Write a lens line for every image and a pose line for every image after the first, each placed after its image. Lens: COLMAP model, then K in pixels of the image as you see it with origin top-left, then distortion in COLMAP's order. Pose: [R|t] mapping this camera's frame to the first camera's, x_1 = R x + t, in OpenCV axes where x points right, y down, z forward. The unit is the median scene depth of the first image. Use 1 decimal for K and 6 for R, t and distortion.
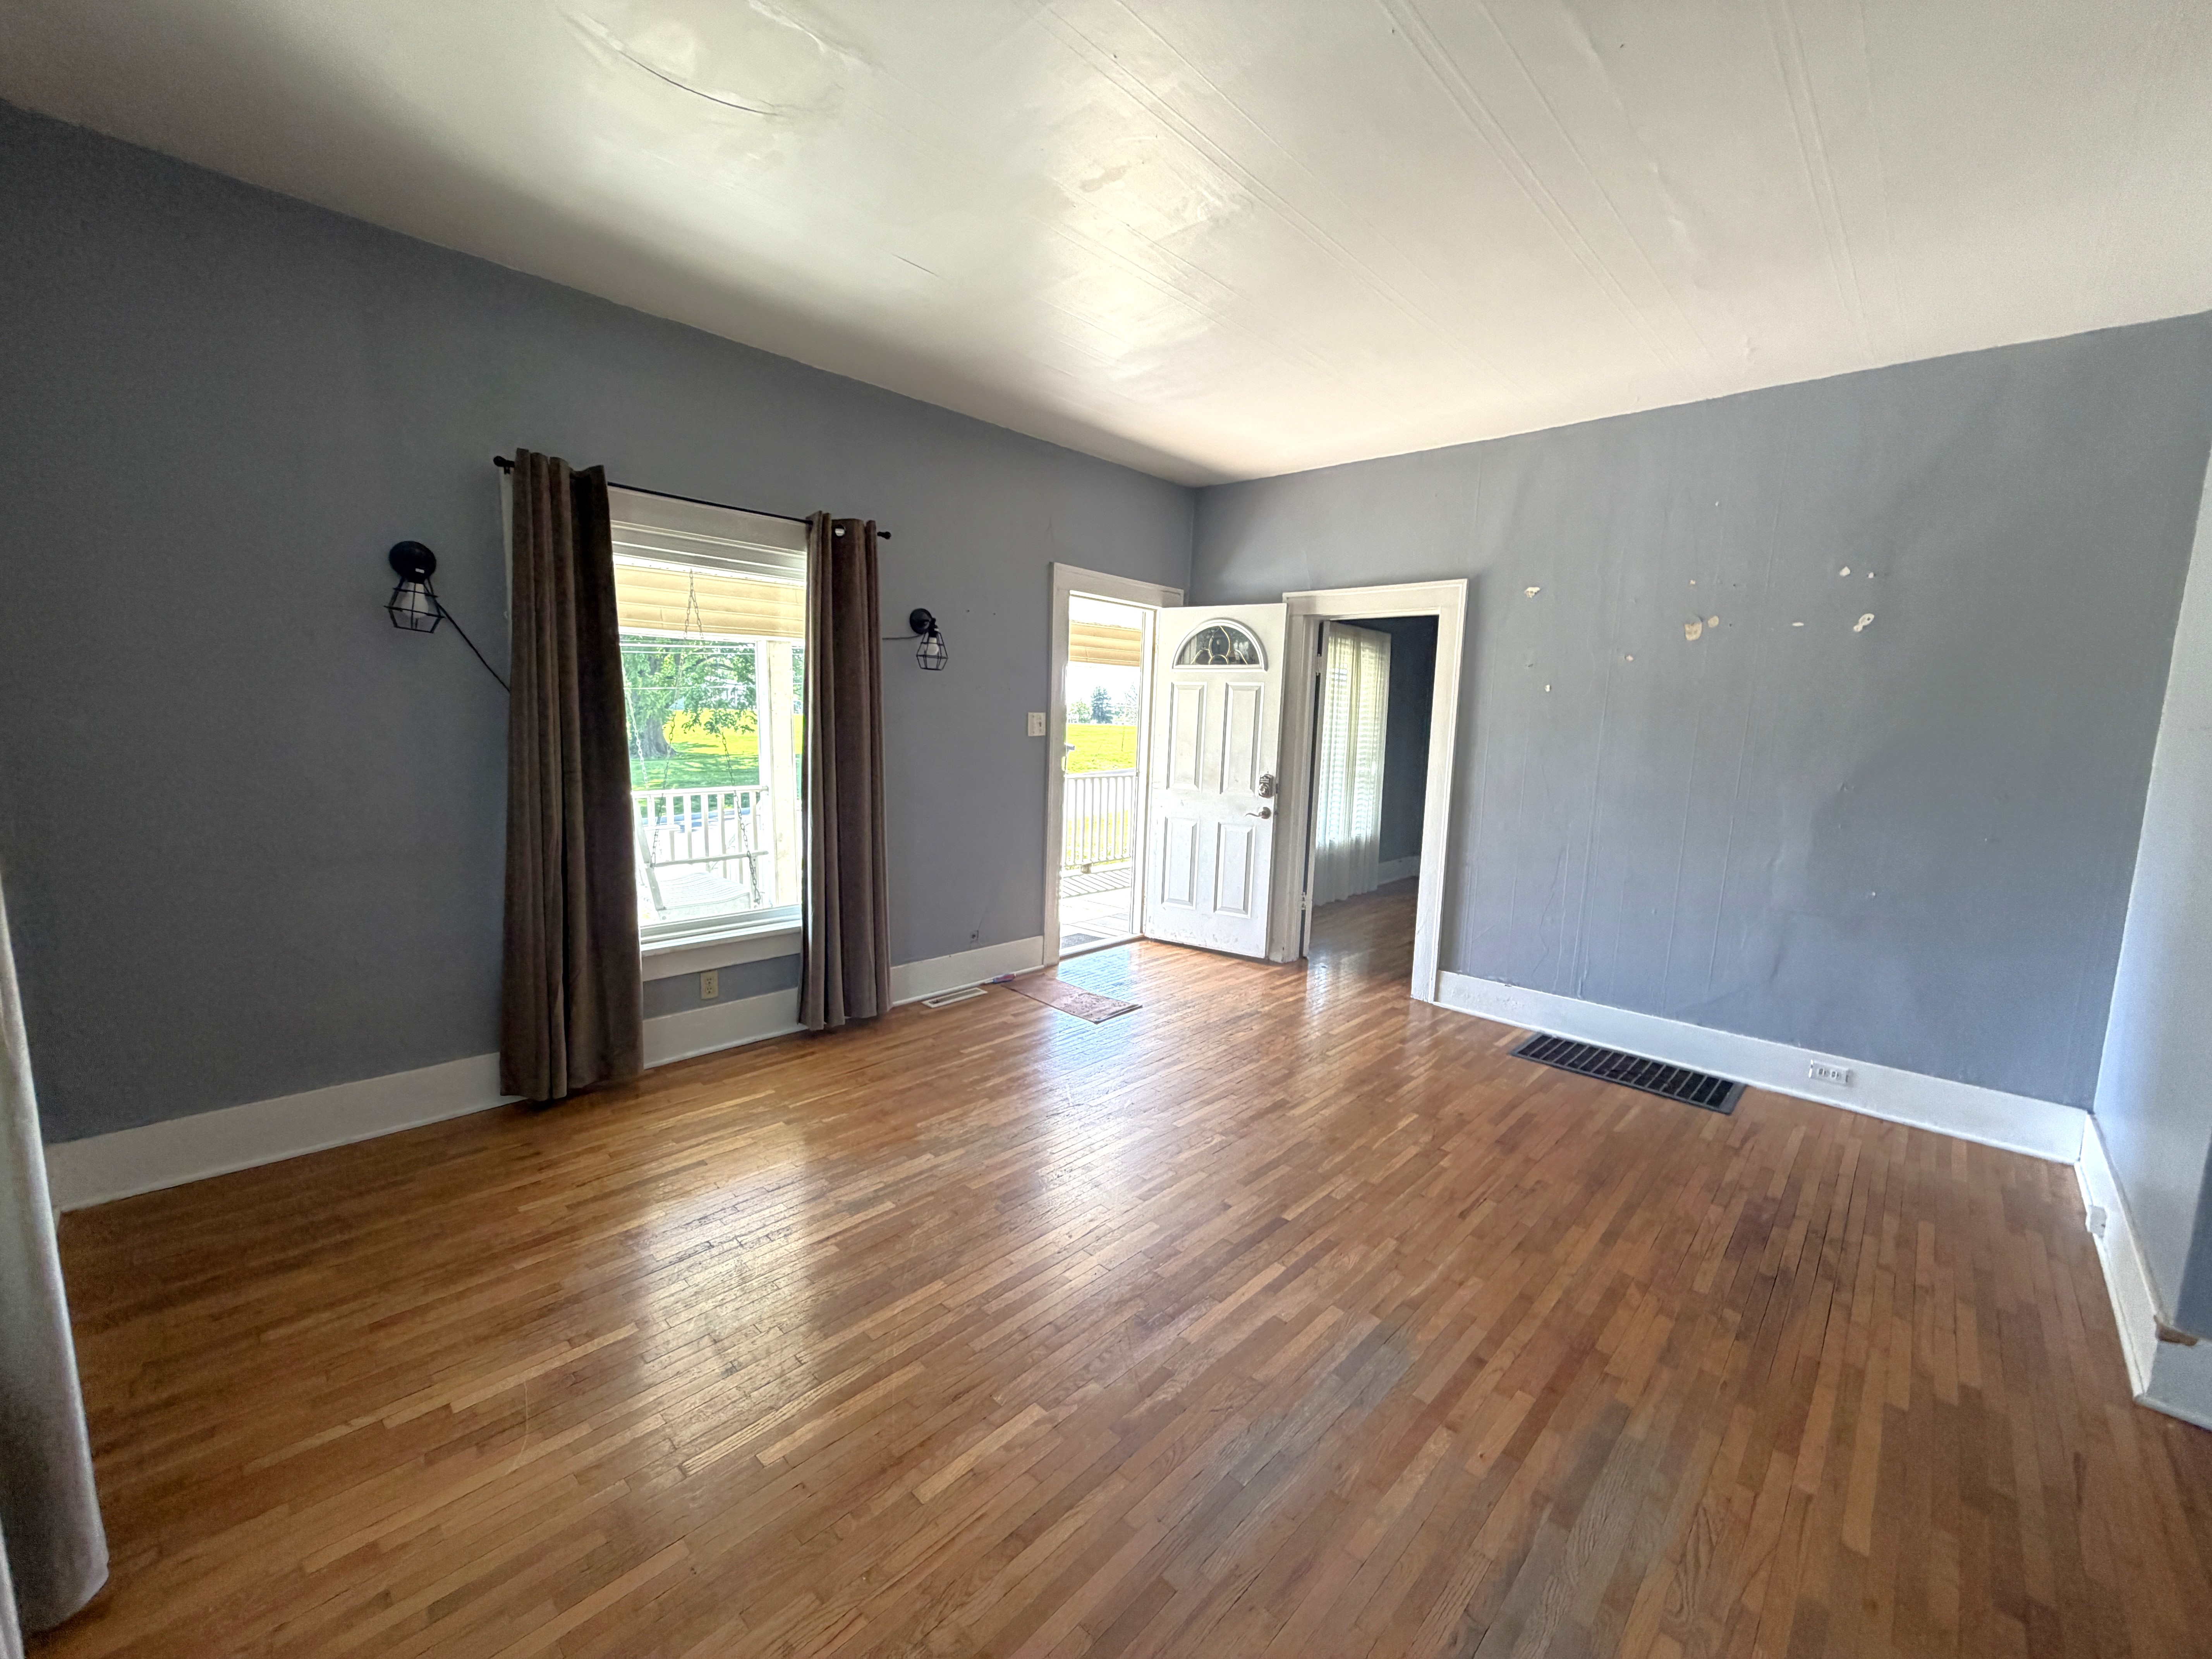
lens RADIAL K [[889.5, 0, 1109.5], [0, 889.5, 829.1], [0, 0, 1]] dist [-0.000478, 0.000438]
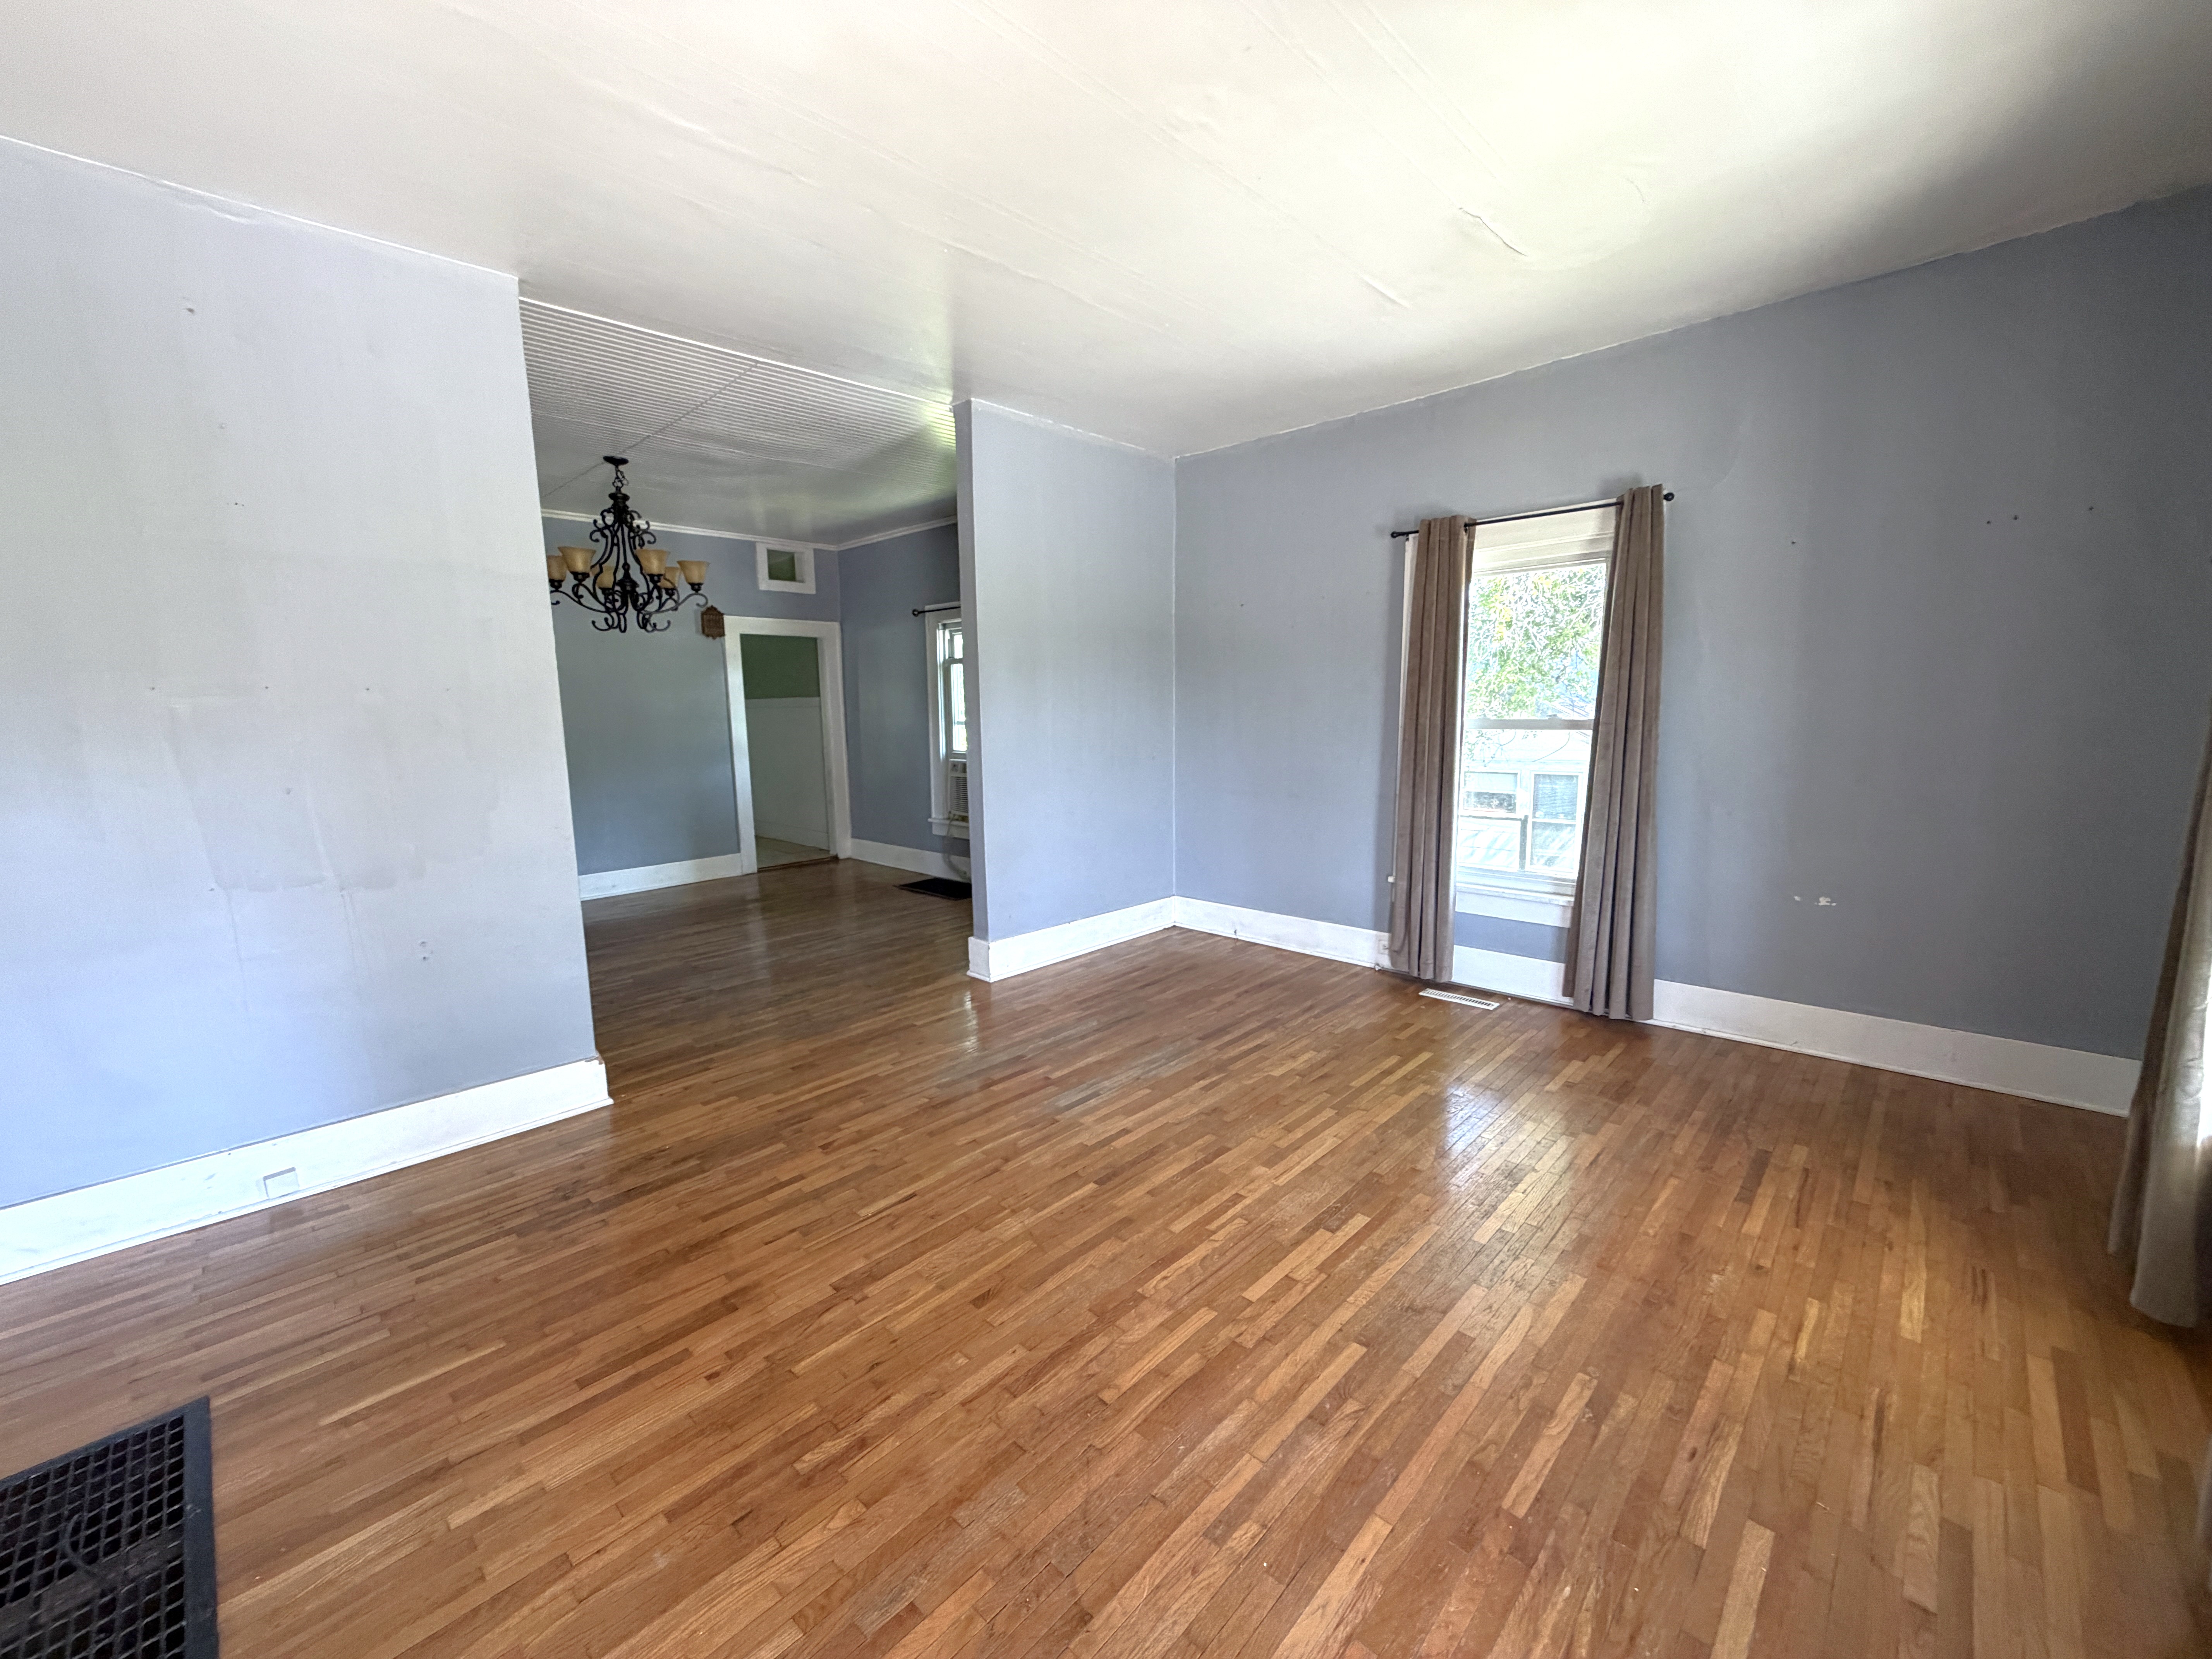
lens RADIAL K [[889.5, 0, 1109.5], [0, 889.5, 829.1], [0, 0, 1]] dist [-0.000478, 0.000438]
pose [[-0.999915, -0.012689, 0.002990, 0.109022], [-0.011431, 0.963664, 0.266874, -0.131890], [-0.006268, 0.266817, -0.963727, 1.108884]]
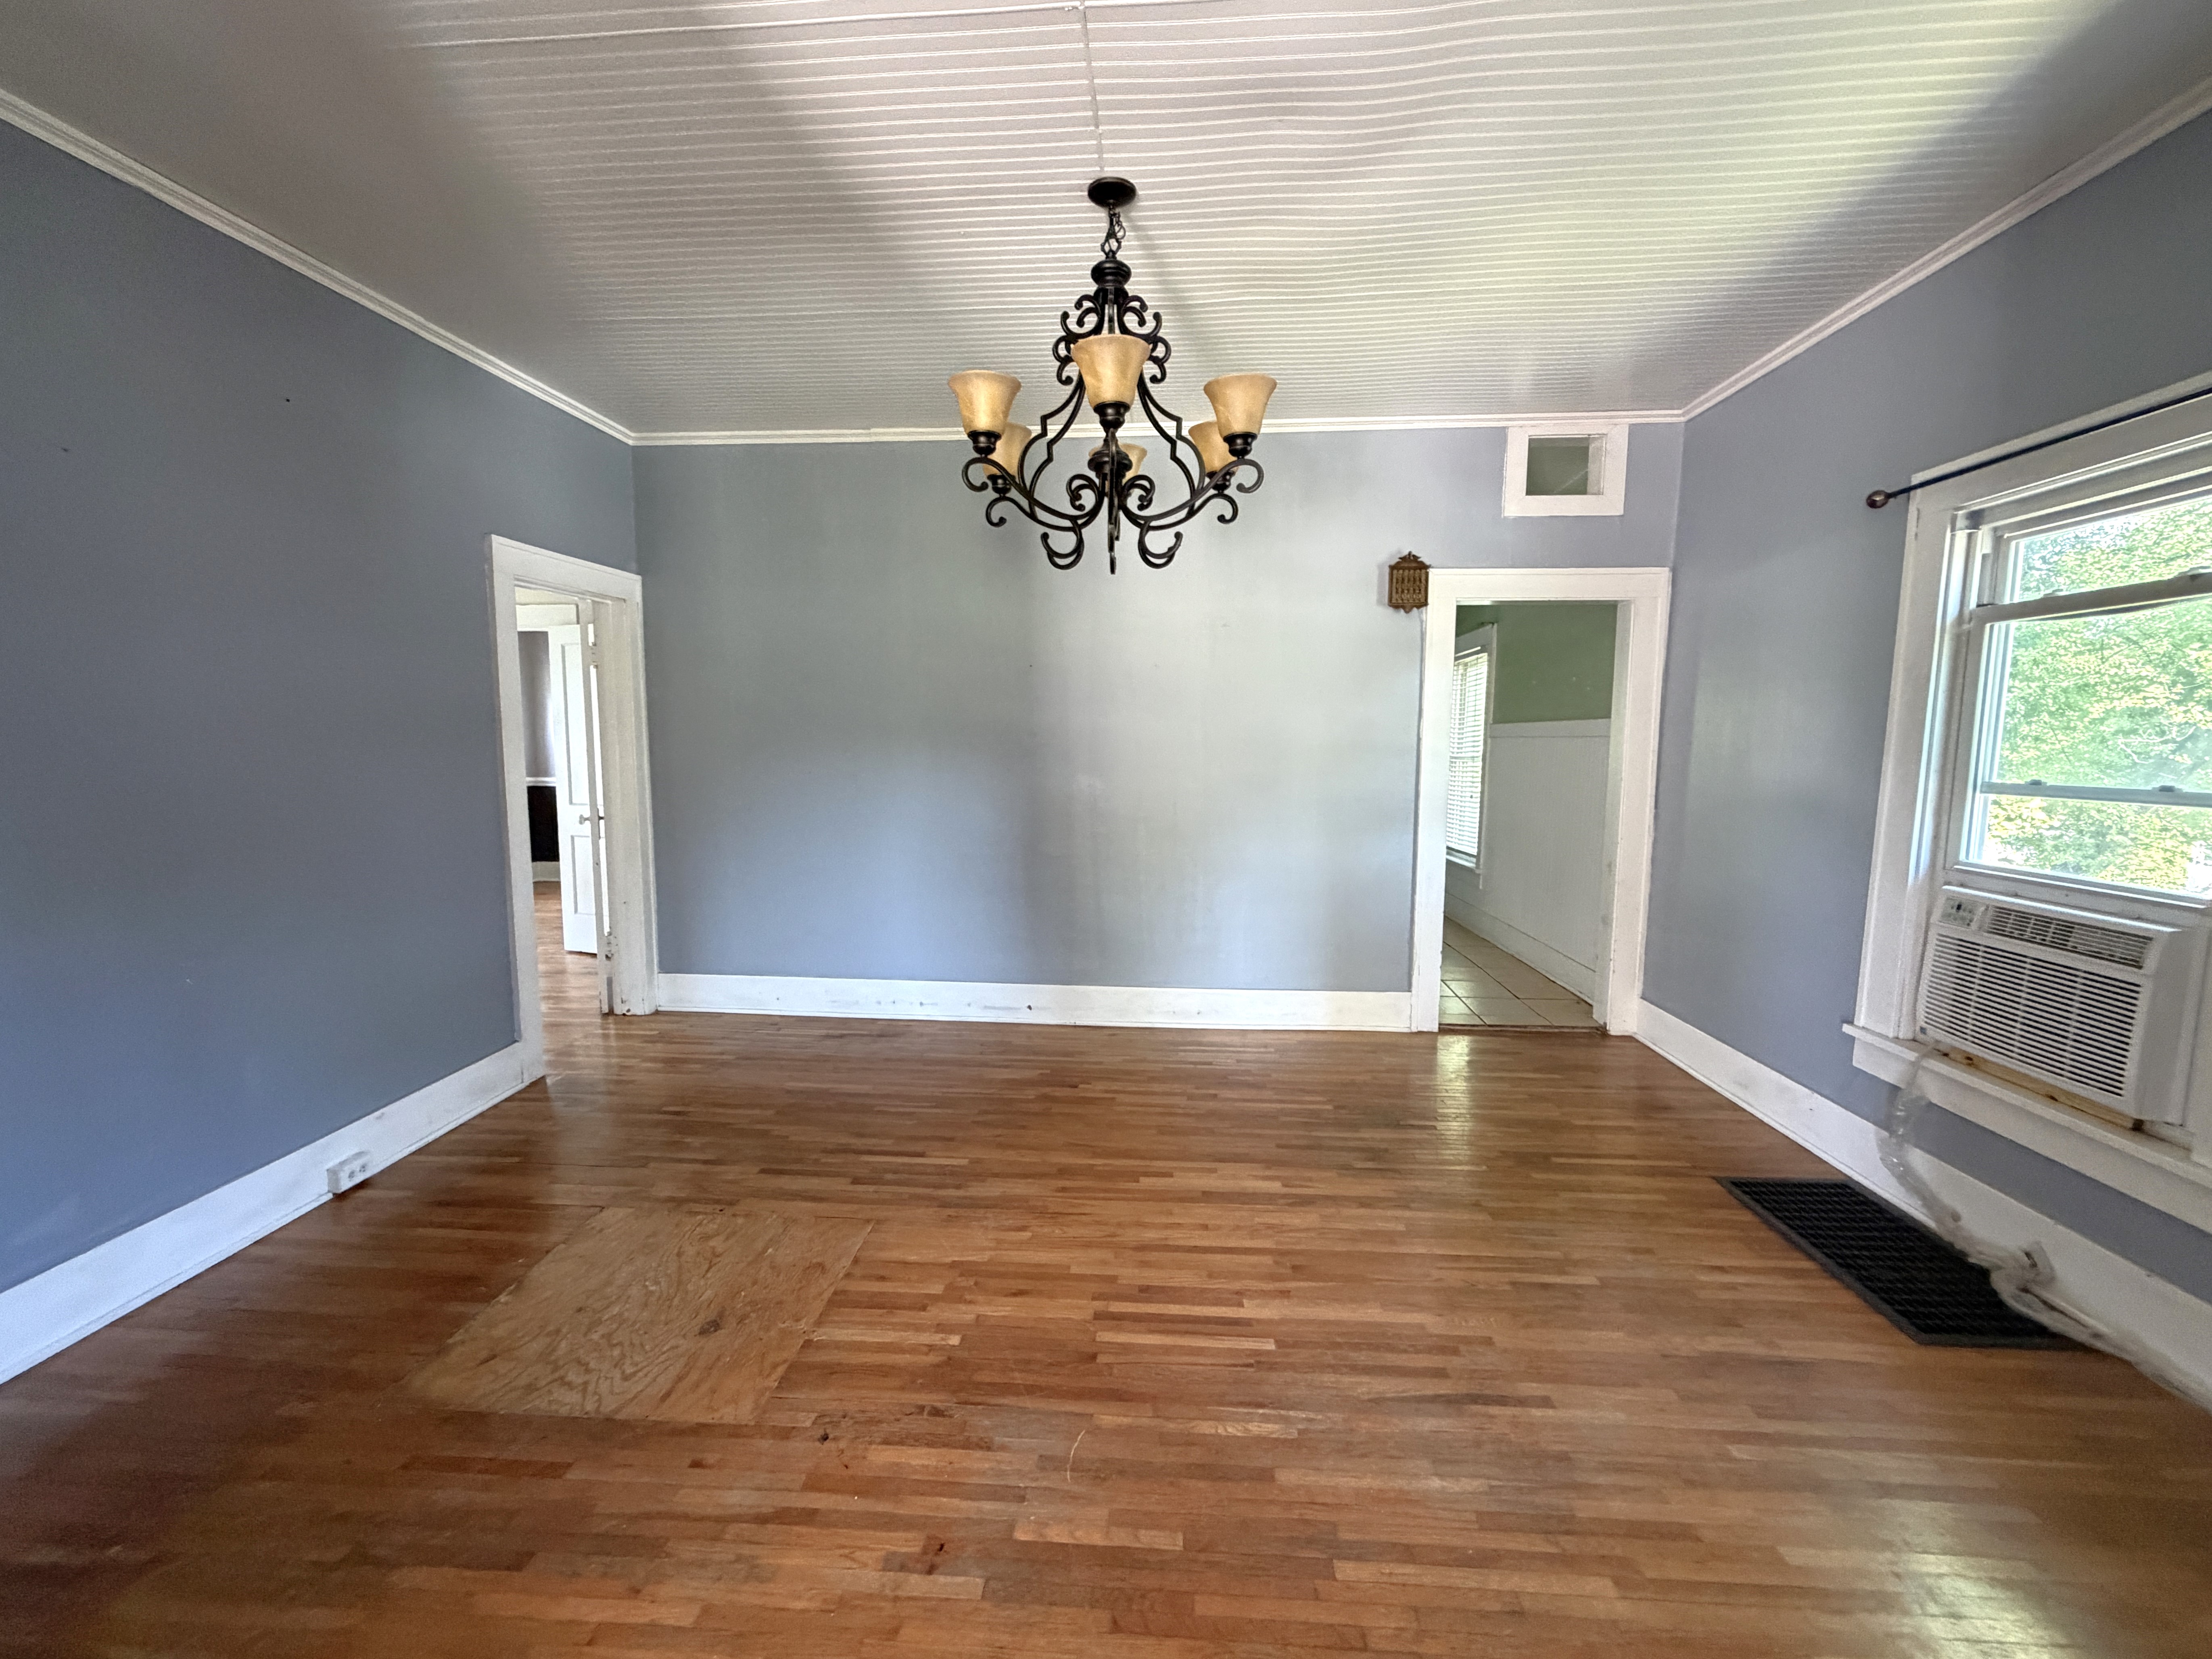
lens RADIAL K [[889.5, 0, 1109.5], [0, 889.5, 829.1], [0, 0, 1]] dist [-0.000478, 0.000438]
pose [[-0.627780, -0.107331, 0.770956, 0.301904], [0.078481, 0.976673, 0.199876, -0.015324], [-0.774425, 0.185984, -0.604712, 0.293472]]
